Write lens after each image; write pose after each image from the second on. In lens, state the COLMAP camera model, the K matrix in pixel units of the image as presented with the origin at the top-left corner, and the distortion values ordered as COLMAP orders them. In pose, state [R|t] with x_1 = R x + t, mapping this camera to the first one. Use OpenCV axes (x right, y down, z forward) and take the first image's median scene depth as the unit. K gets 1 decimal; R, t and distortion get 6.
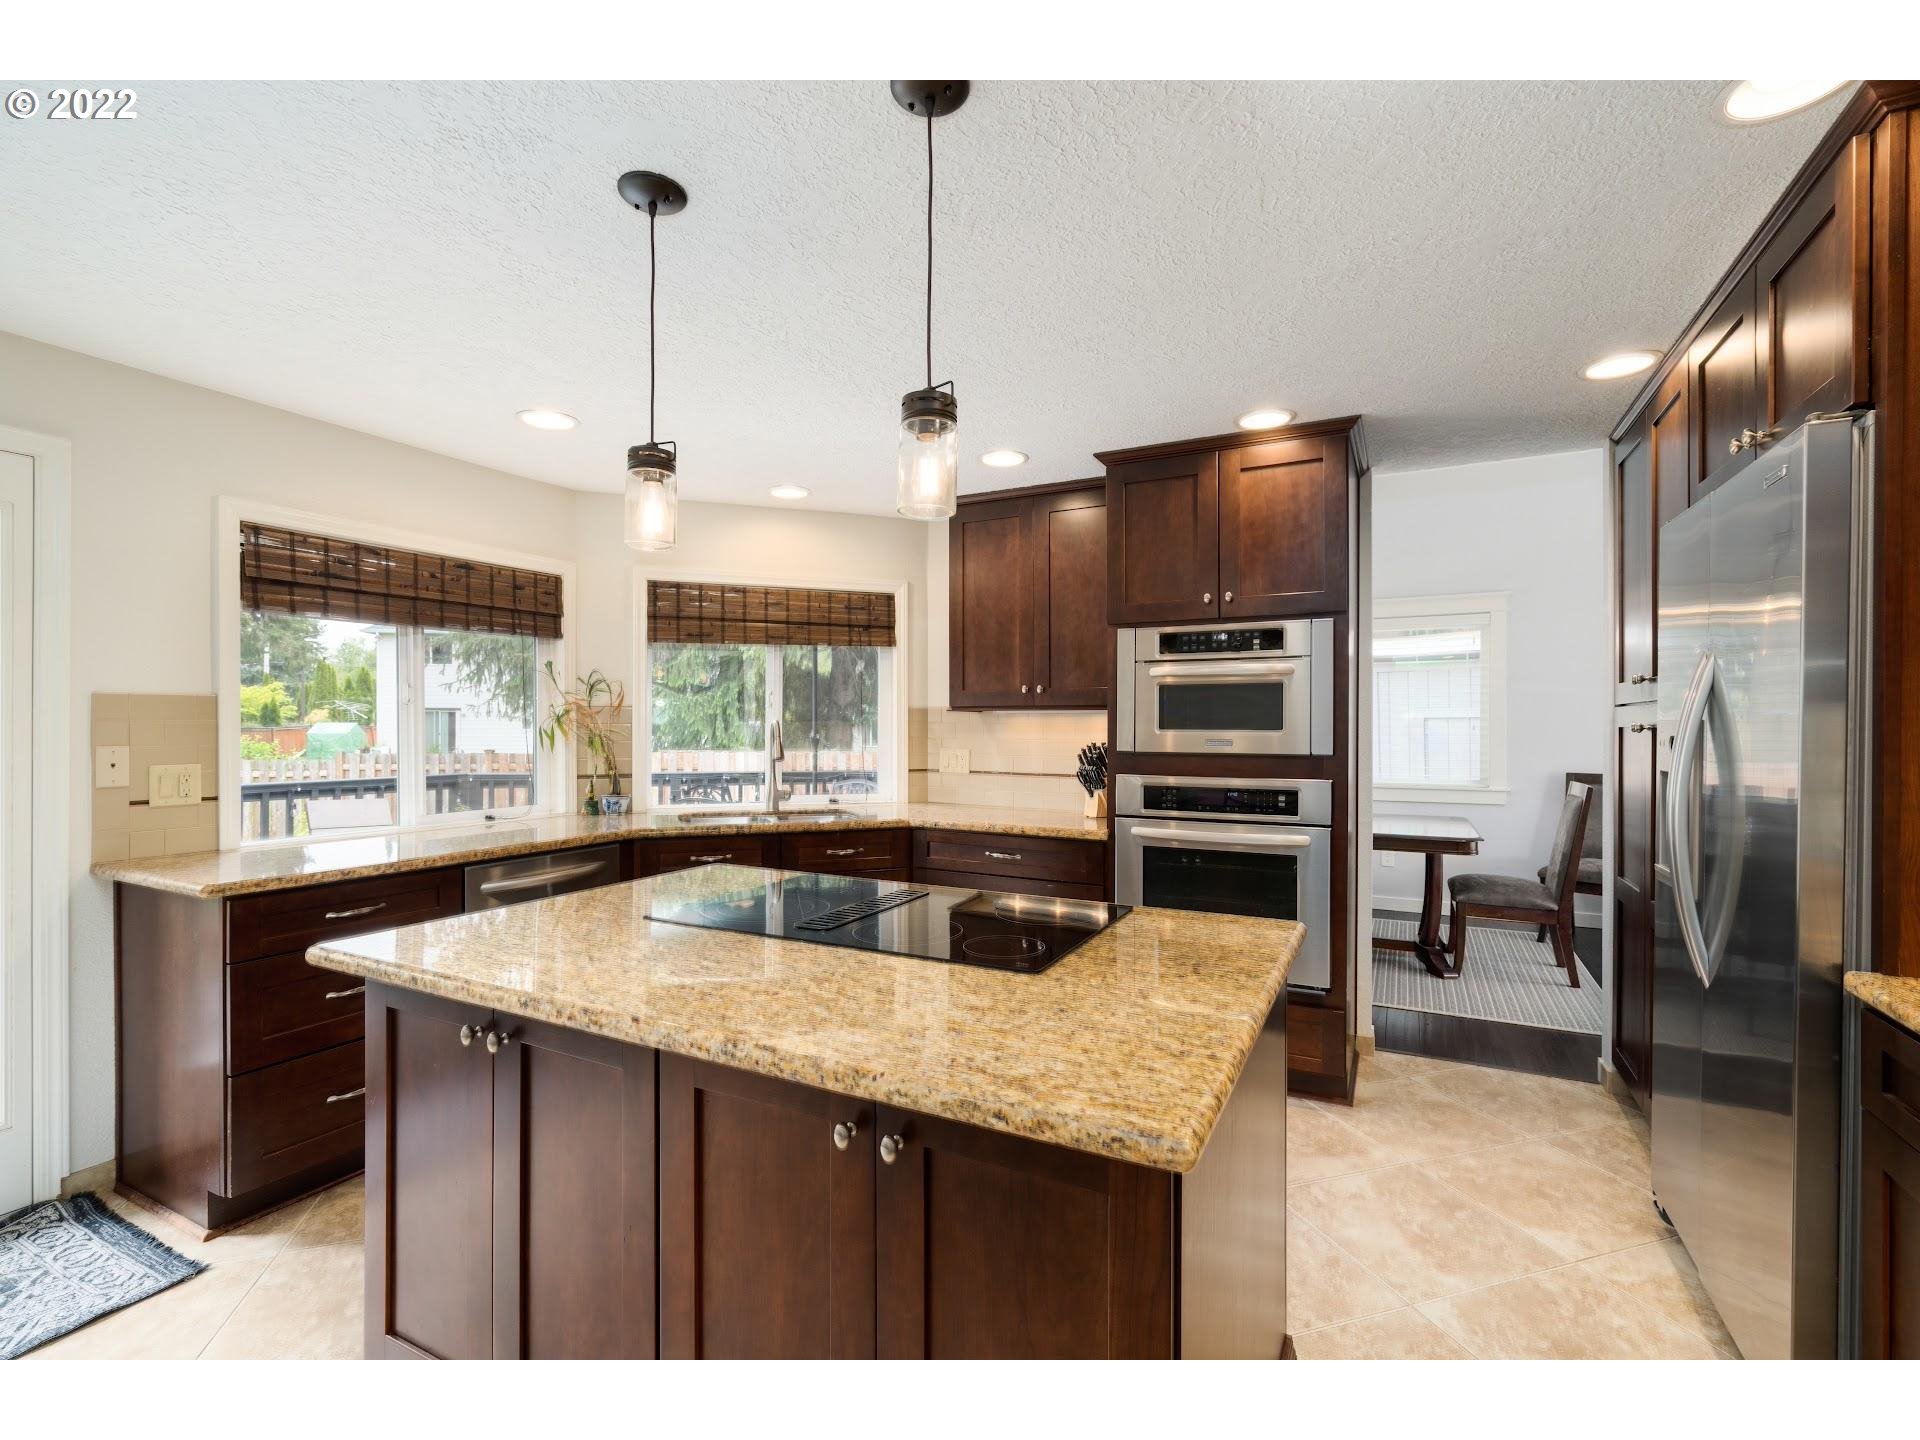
lens RADIAL K [[871.8, 0, 957.5], [0, 871.8, 725.9], [0, 0, 1]] dist [-0.010309, 0.000909]
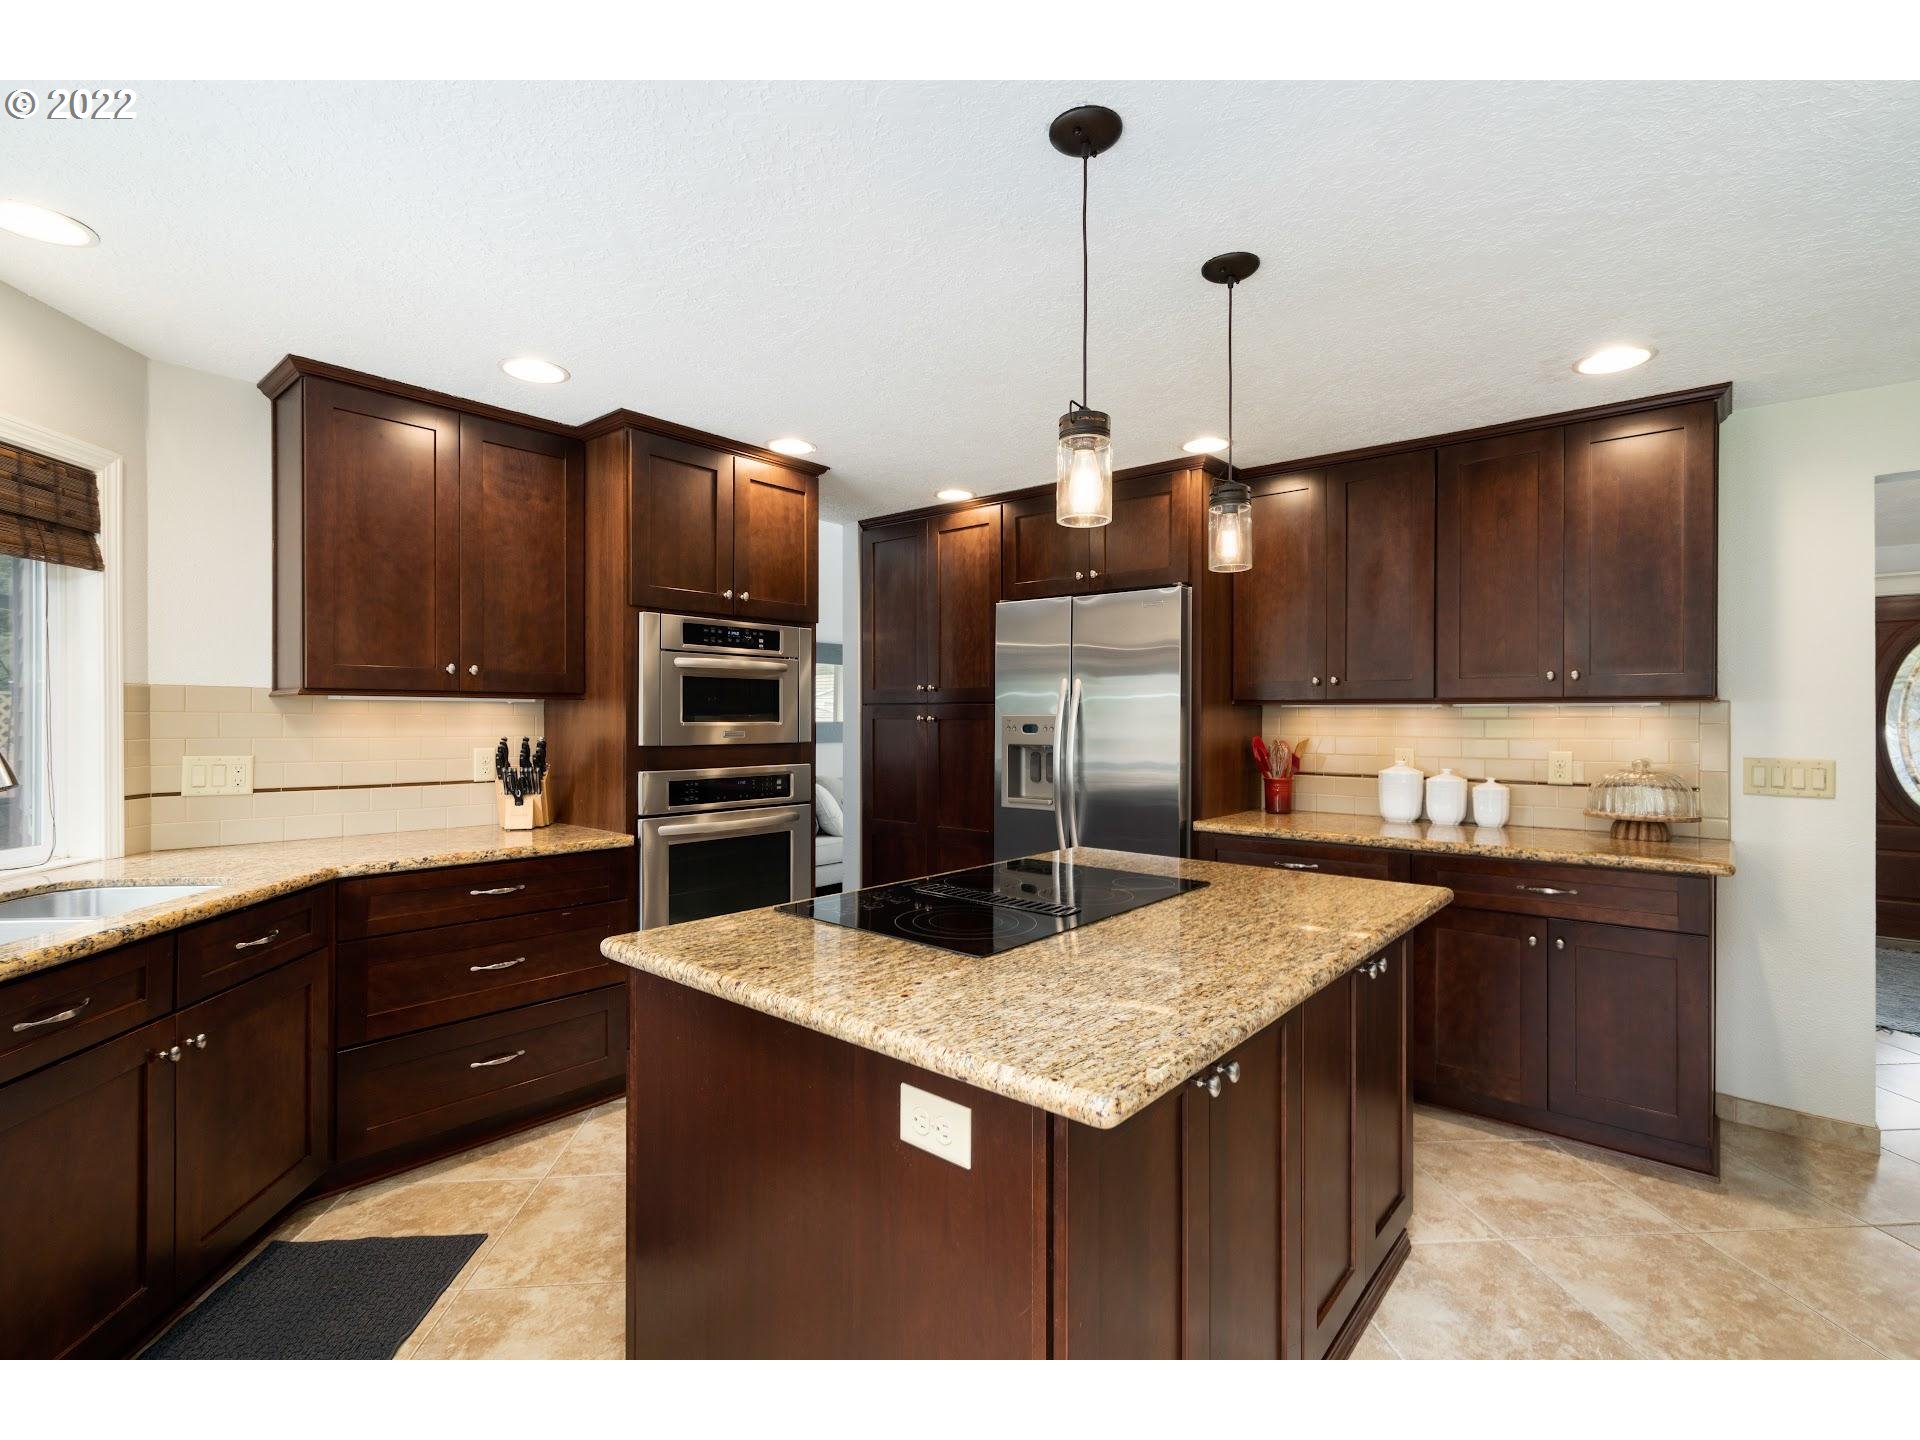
lens RADIAL K [[881.4, 0, 968.5], [0, 881.4, 727.3], [0, 0, 1]] dist [-0.002578, 0.000124]
pose [[0.217134, -0.008891, 0.976101, -0.637812], [0.001058, 0.999960, 0.008873, 0.002171], [-0.976141, -0.000894, 0.217134, 0.468345]]
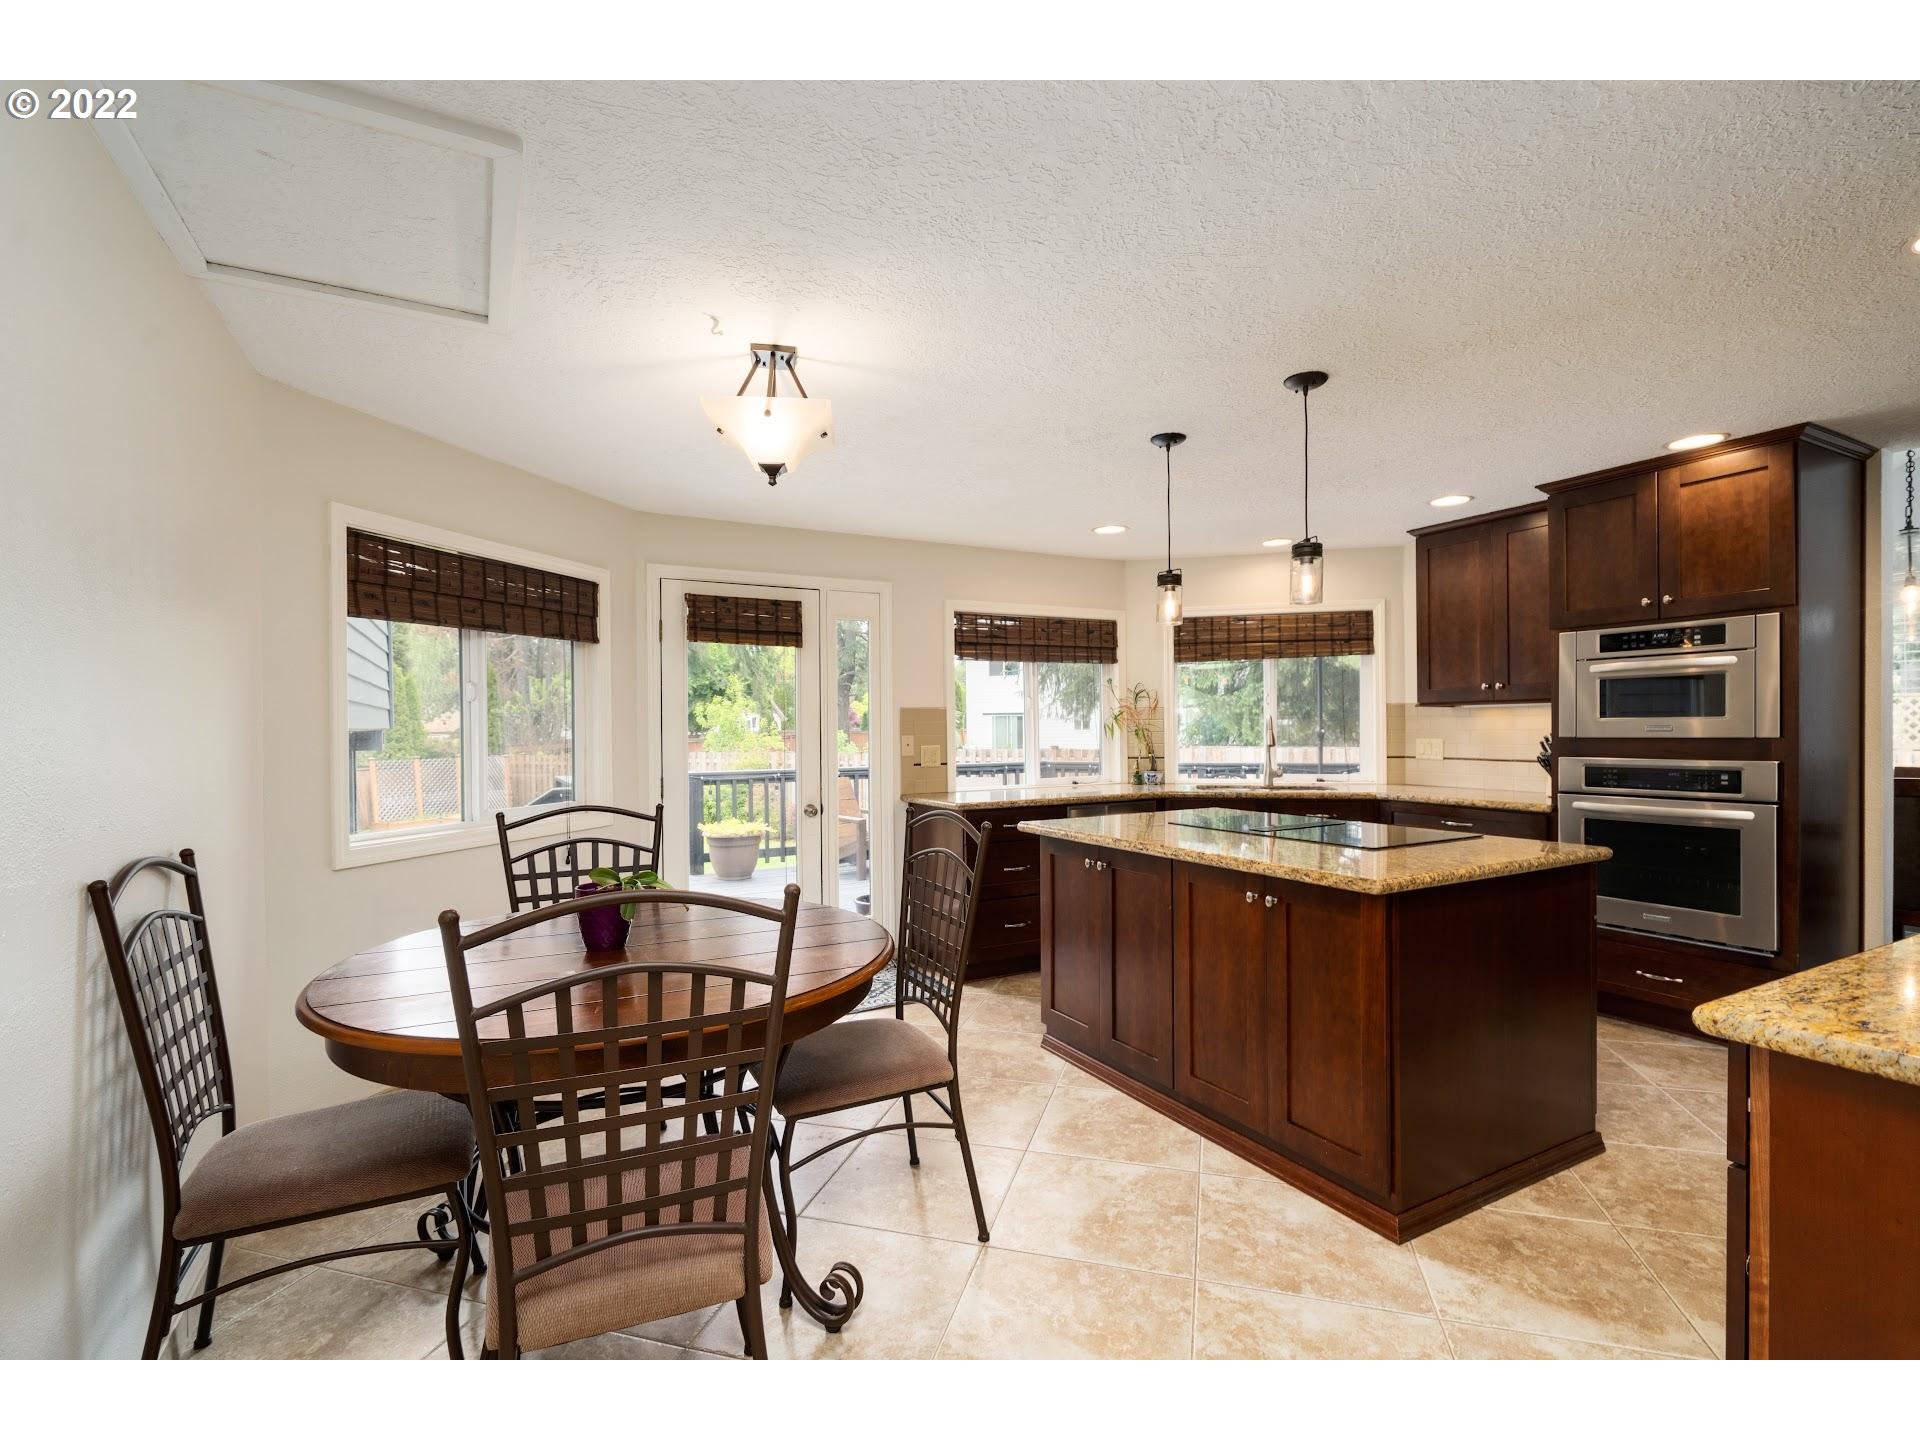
lens RADIAL K [[881.4, 0, 954.2], [0, 881.4, 737.1], [0, 0, 1]] dist [-0.002578, 0.000124]
pose [[0.827325, -0.005551, -0.561696, 0.174258], [0.012442, 0.999887, 0.008444, 0.009259], [0.561586, -0.013975, 0.827300, -0.442549]]
